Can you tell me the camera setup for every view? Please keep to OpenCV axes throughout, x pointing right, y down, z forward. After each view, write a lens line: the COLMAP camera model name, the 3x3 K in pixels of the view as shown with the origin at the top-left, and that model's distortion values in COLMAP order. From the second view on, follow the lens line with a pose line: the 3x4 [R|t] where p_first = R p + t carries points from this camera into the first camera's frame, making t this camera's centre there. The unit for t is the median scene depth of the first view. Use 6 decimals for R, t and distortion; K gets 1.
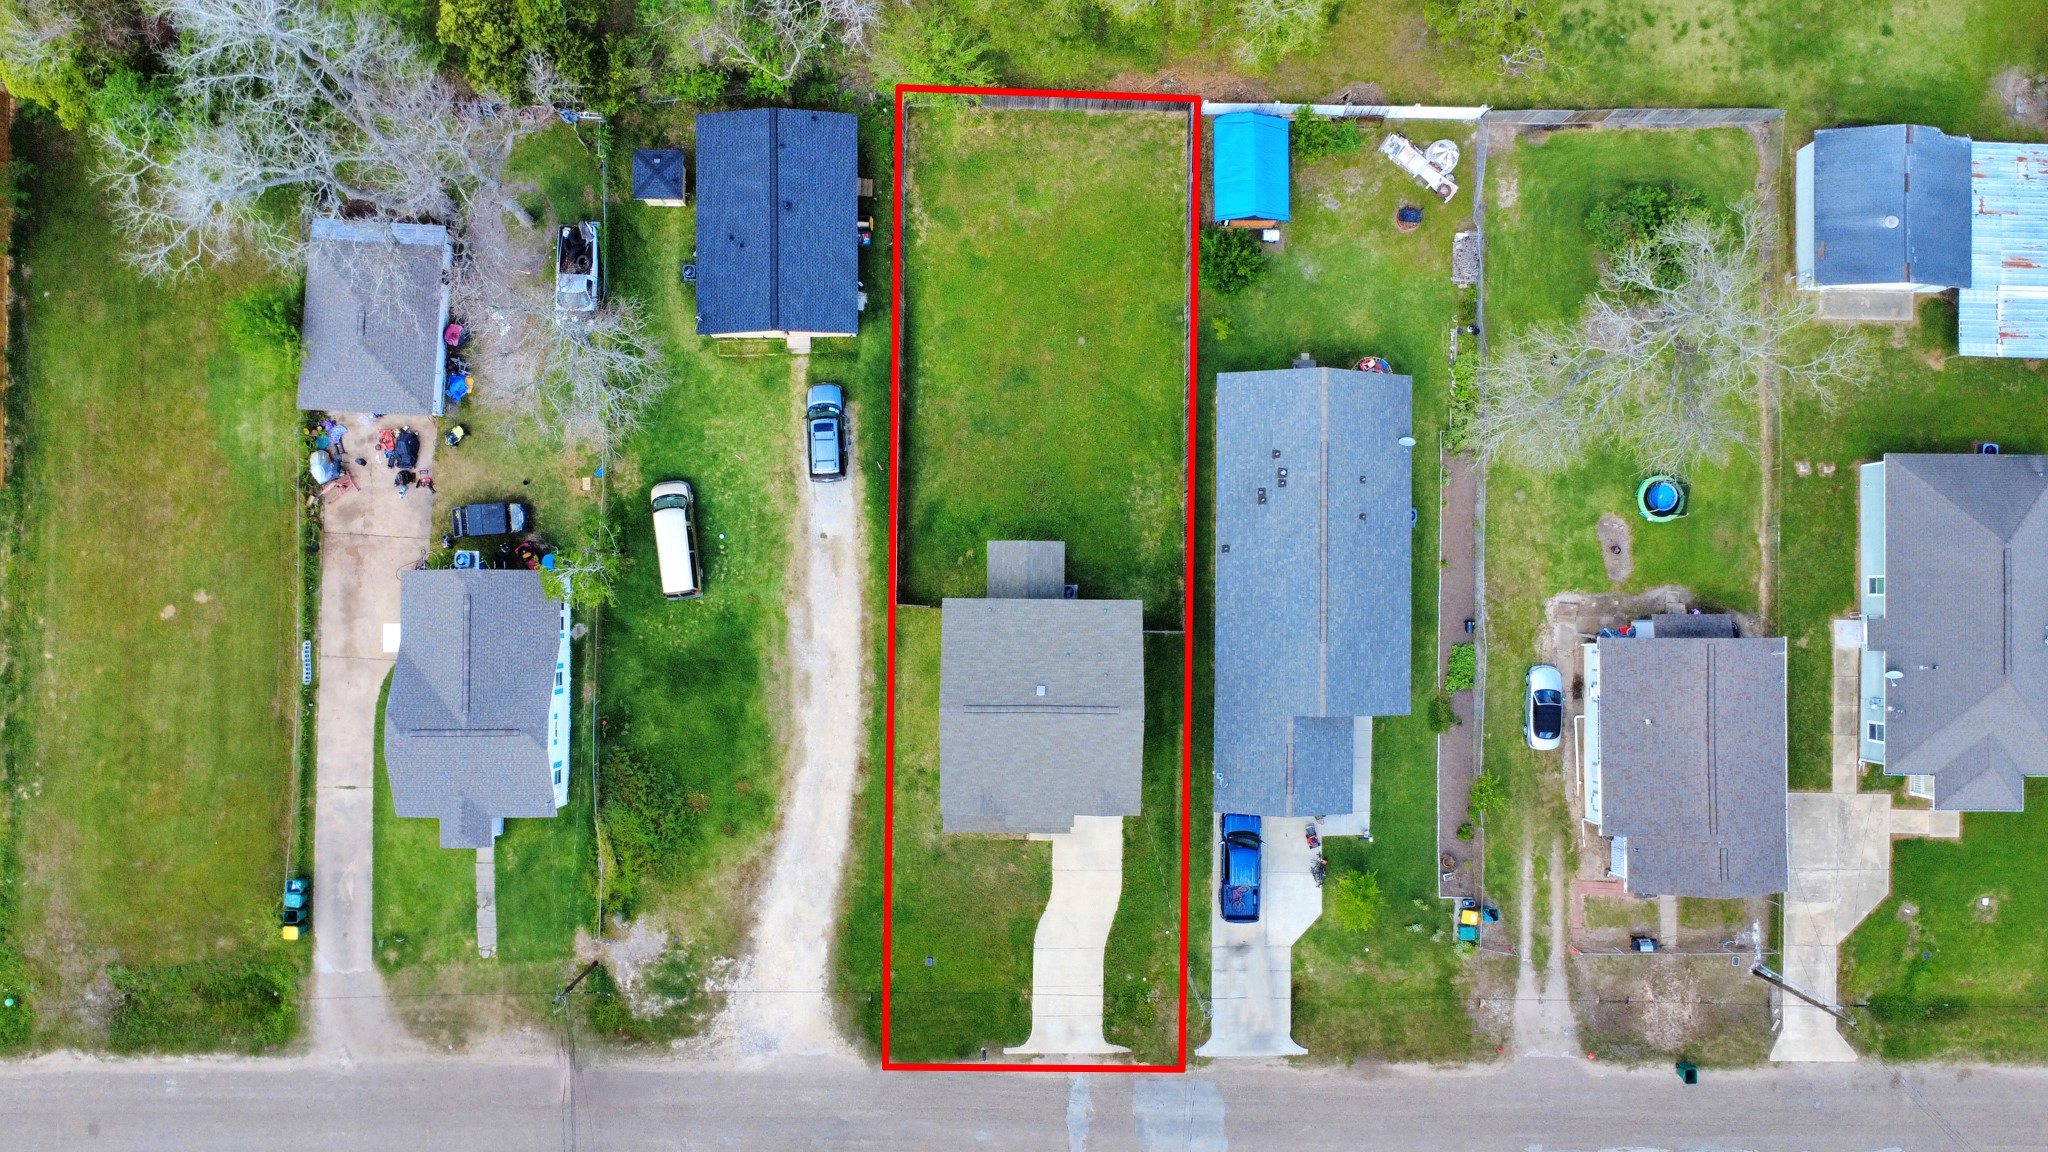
lens RADIAL K [[1506.2, 0, 1024.0], [0, 1506.2, 576.0], [0, 0, 1]] dist [0.004458, 0.001749]
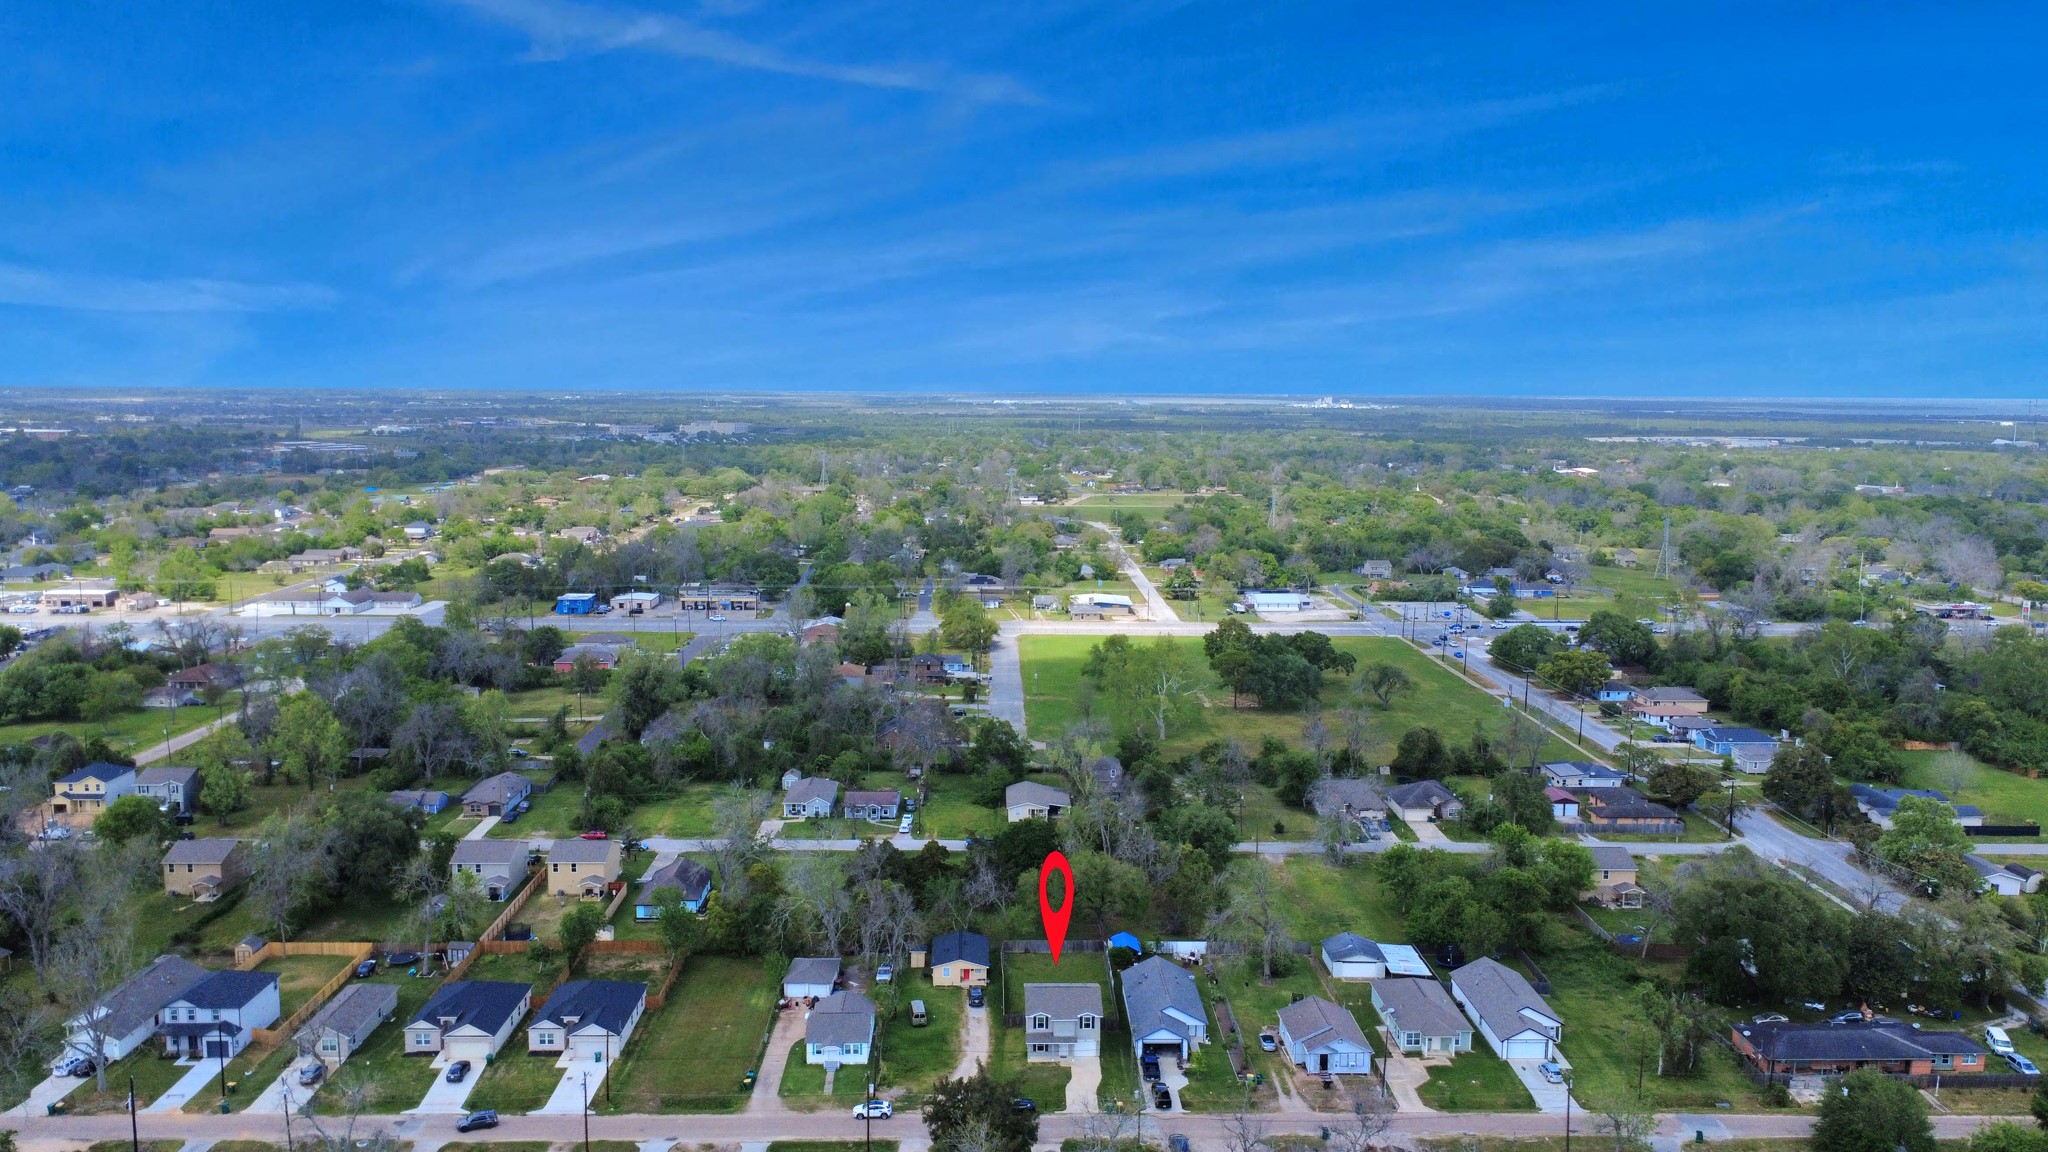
lens RADIAL K [[1506.2, 0, 1024.0], [0, 1506.2, 576.0], [0, 0, 1]] dist [0.004458, 0.001749]
pose [[0.999533, -0.008968, 0.029208, -0.116904], [0.030231, 0.151716, -0.987962, 2.393996], [0.004429, 0.988383, 0.151916, -0.125884]]
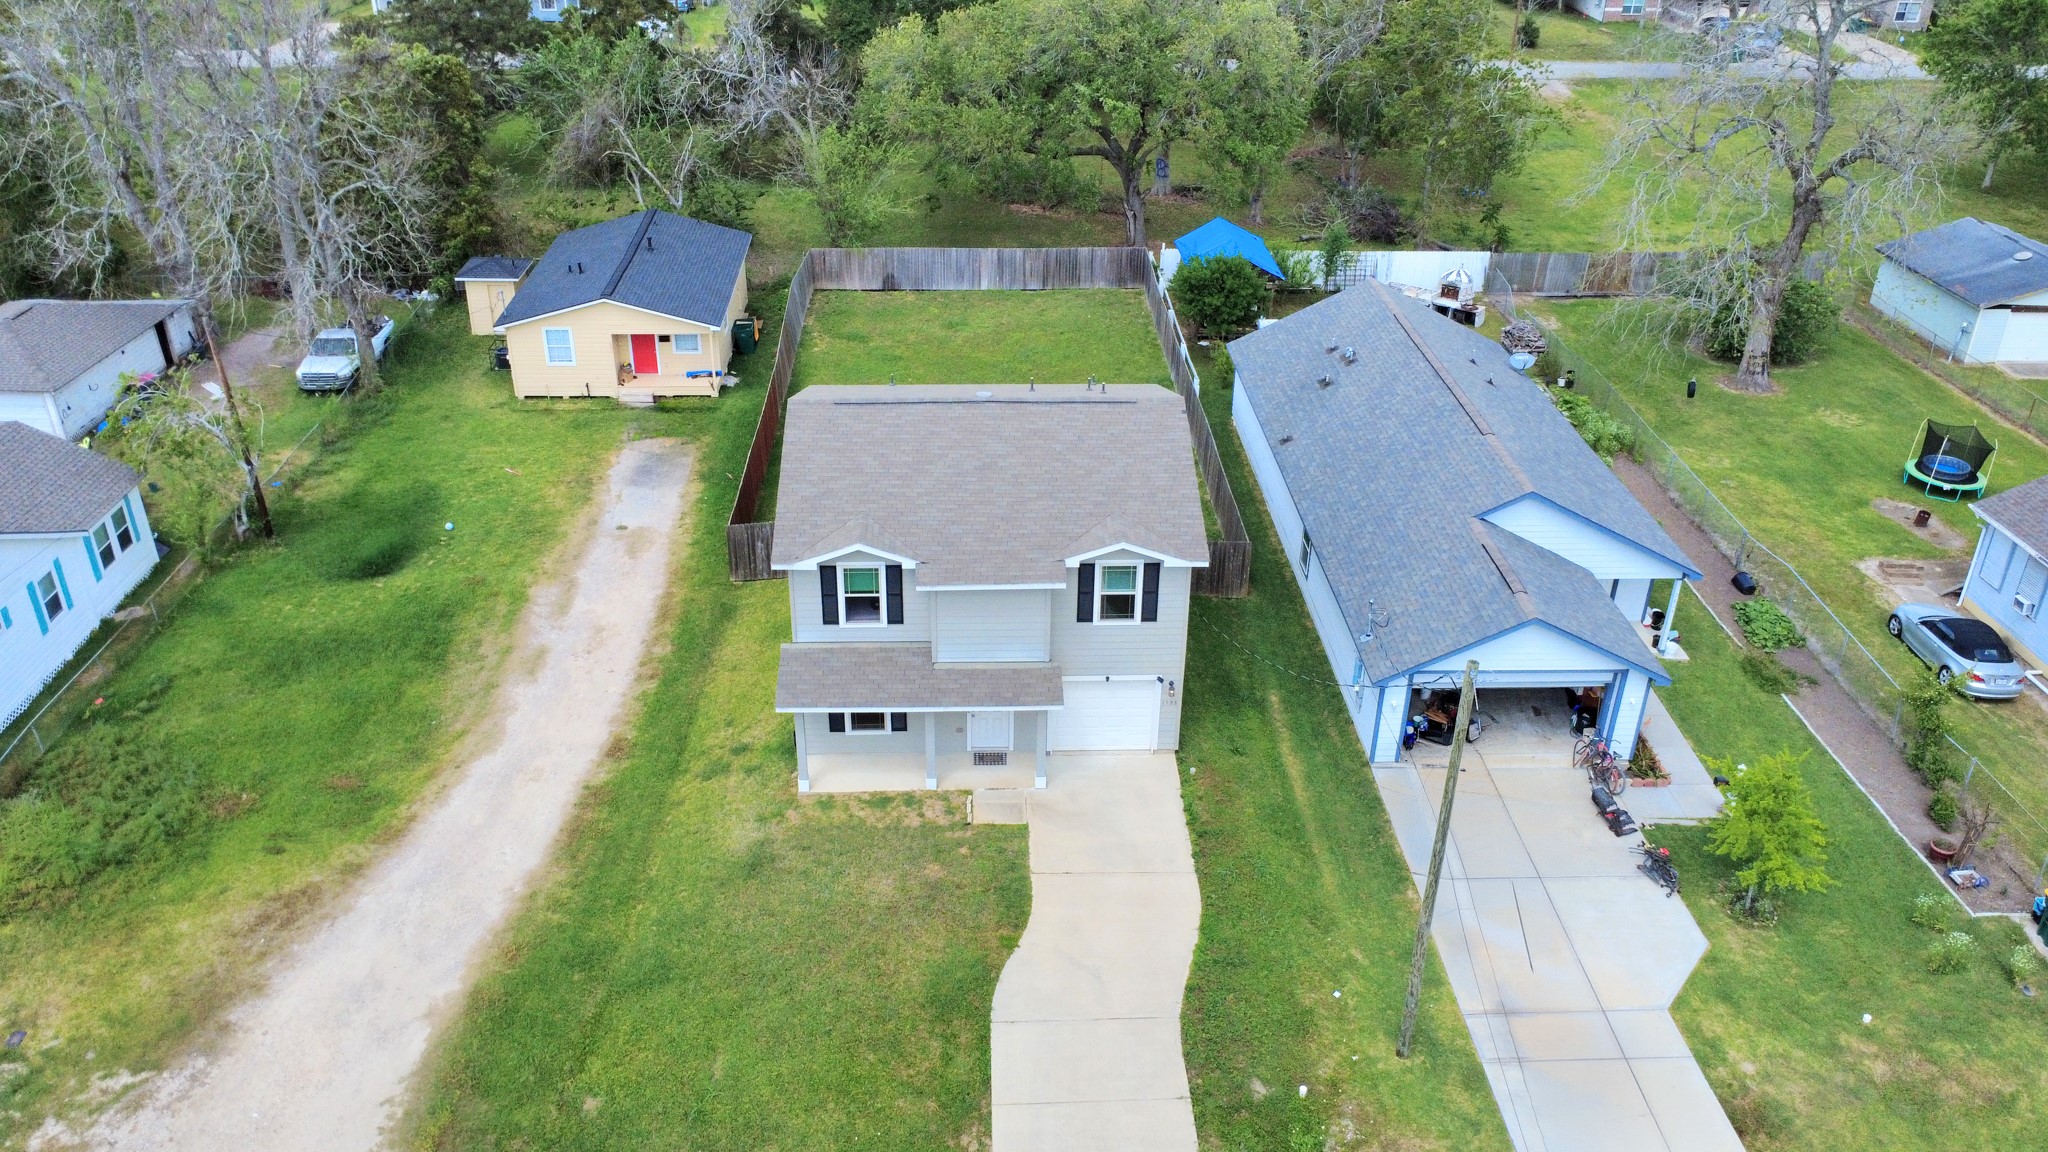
lens RADIAL K [[1506.2, 0, 1024.0], [0, 1506.2, 576.0], [0, 0, 1]] dist [0.004458, 0.001749]
pose [[0.998810, -0.023118, 0.042948, 0.001025], [0.048725, 0.512586, -0.857252, 0.508802], [-0.002197, 0.858325, 0.513102, 0.711830]]
